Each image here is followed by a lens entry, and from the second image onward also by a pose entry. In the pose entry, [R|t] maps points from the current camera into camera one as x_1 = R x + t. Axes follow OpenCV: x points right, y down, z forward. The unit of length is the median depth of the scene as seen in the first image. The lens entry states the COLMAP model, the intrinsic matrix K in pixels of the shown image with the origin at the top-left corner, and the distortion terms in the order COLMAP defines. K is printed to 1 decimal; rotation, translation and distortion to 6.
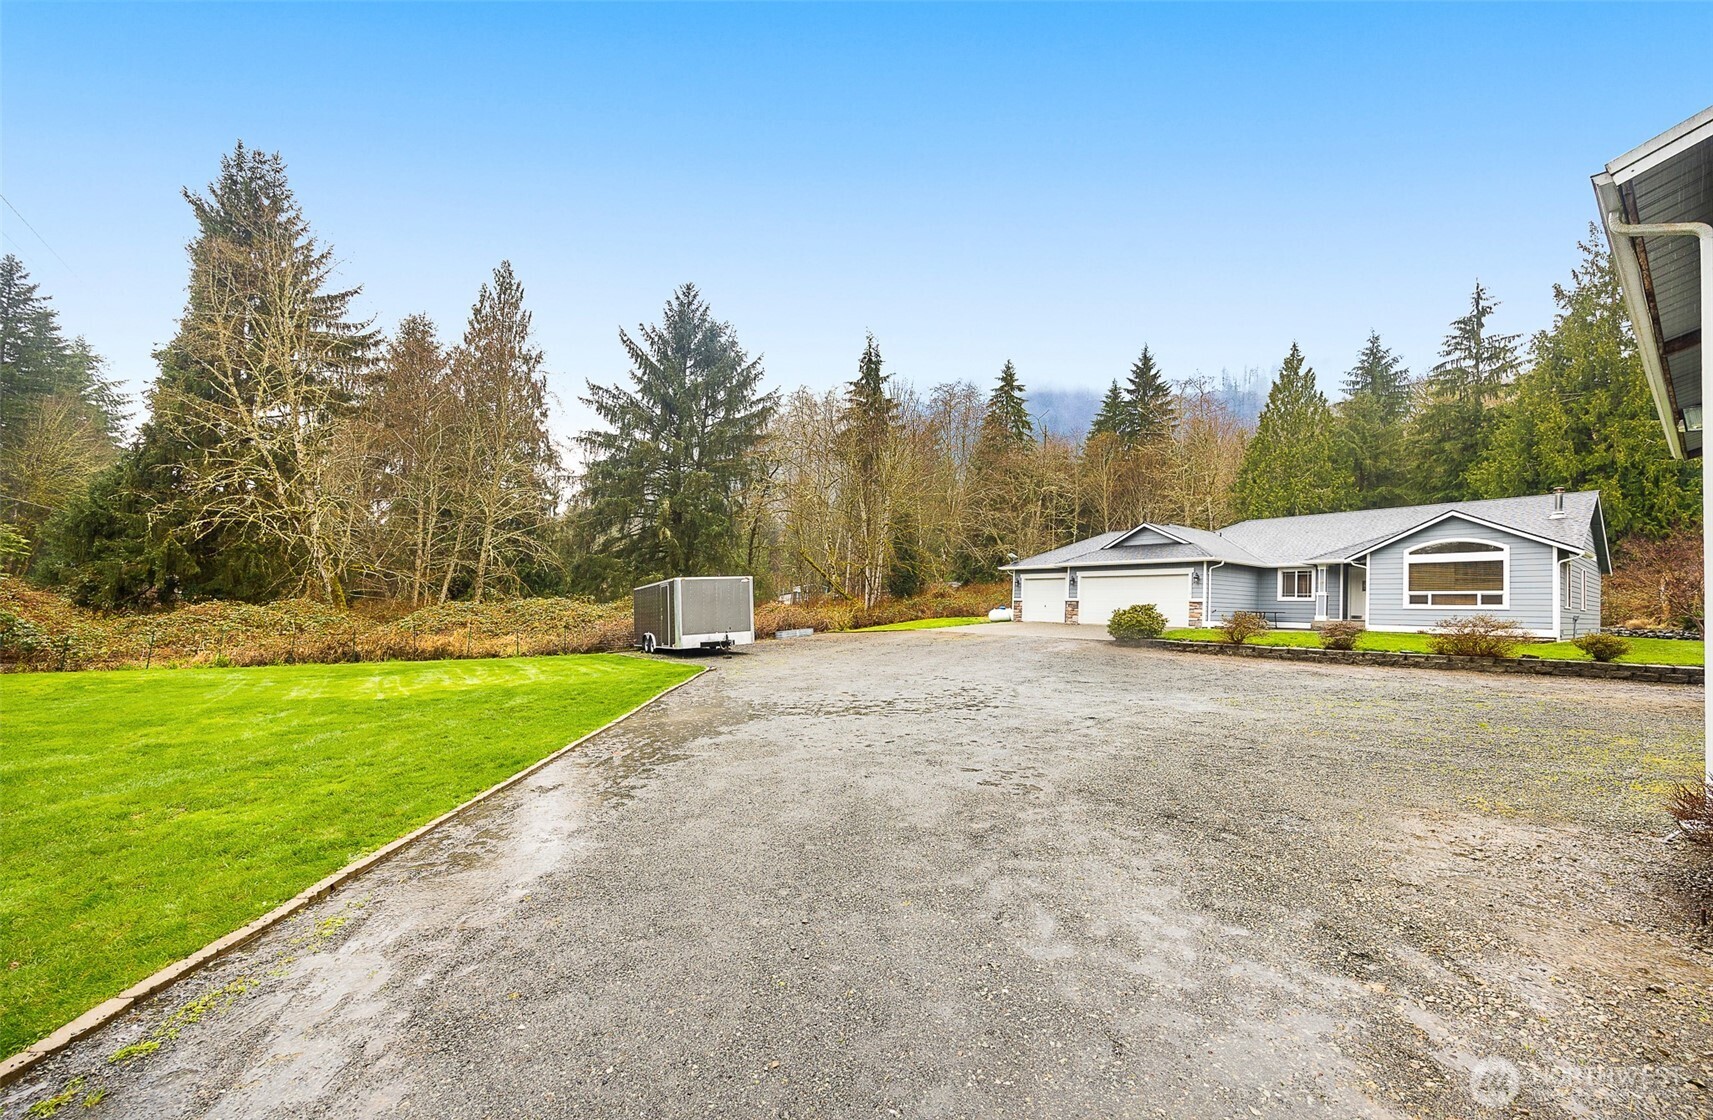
lens RADIAL K [[661.0, 0, 868.3], [0, 661.0, 584.8], [0, 0, 1]] dist [-0.002091, -0.001109]
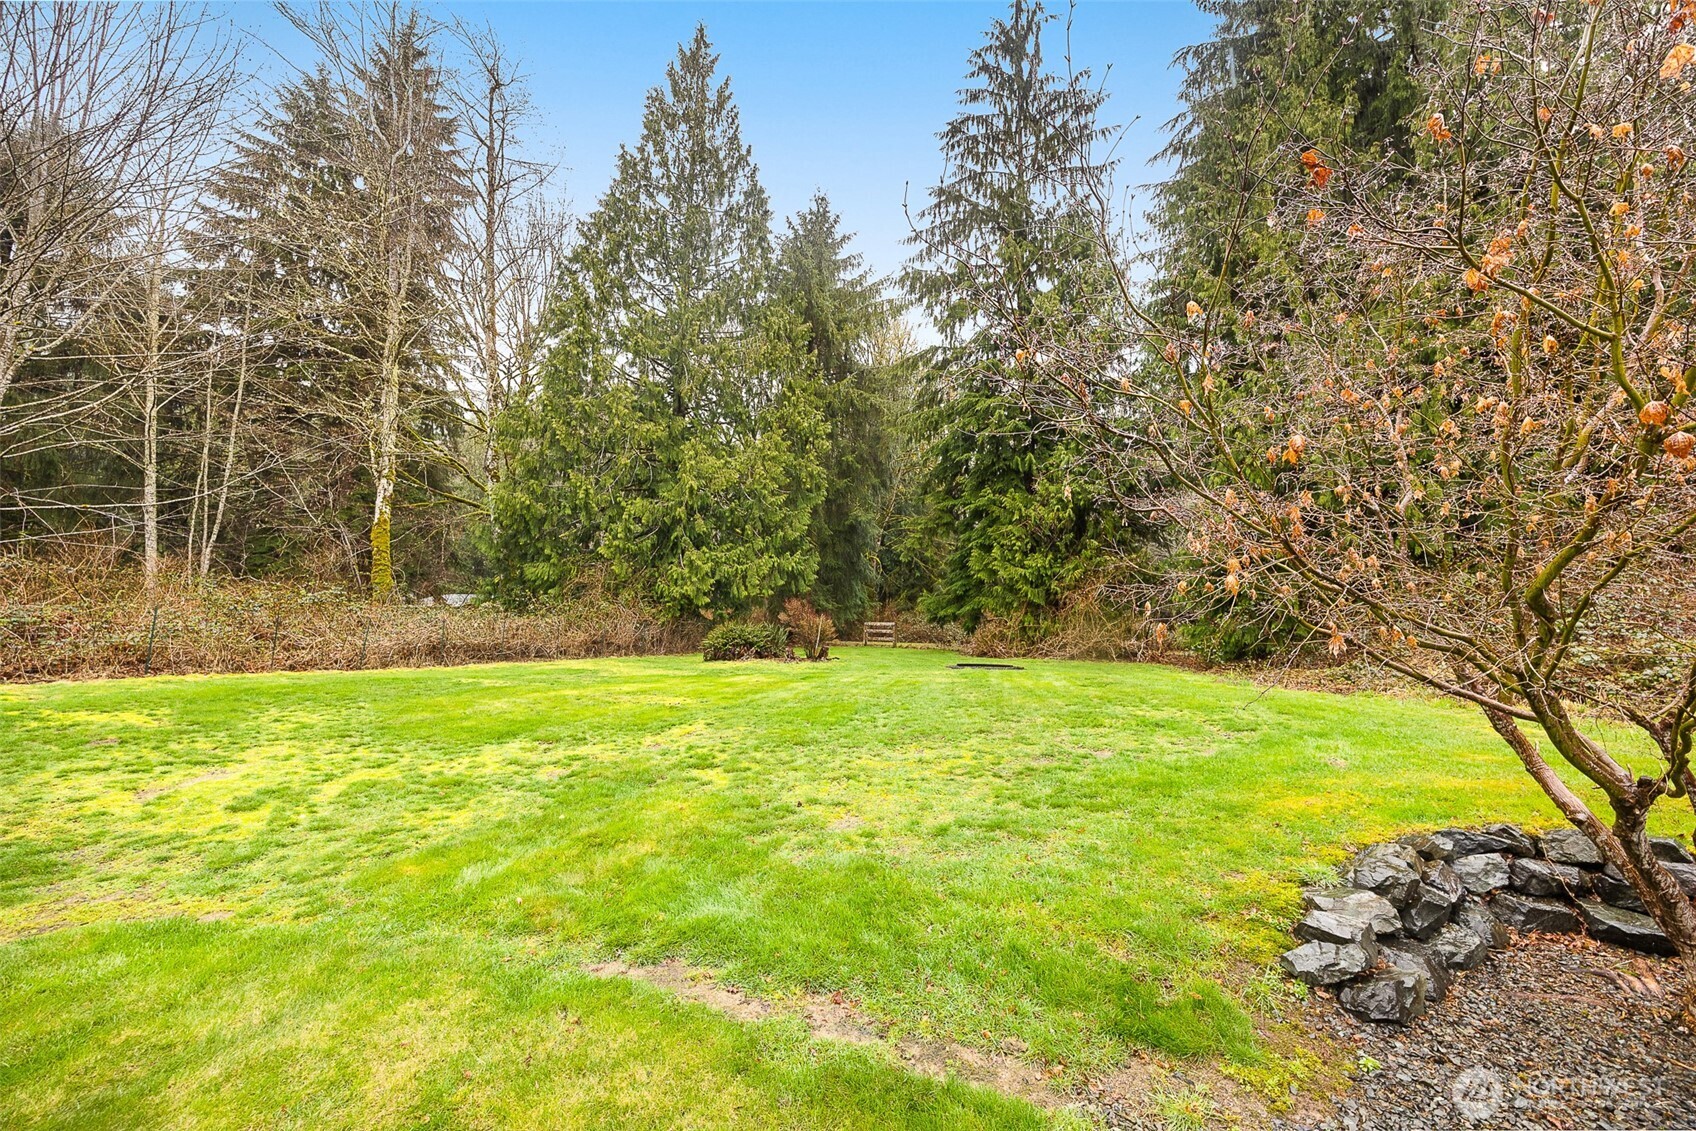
lens RADIAL K [[653.3, 0, 852.2], [0, 653.3, 561.7], [0, 0, 1]] dist [-0.001567, -0.000130]
pose [[0.710153, 0.079370, 0.699559, 0.536104], [-0.027147, 0.995973, -0.085442, 0.027737], [-0.703524, 0.041686, 0.709448, 0.774628]]
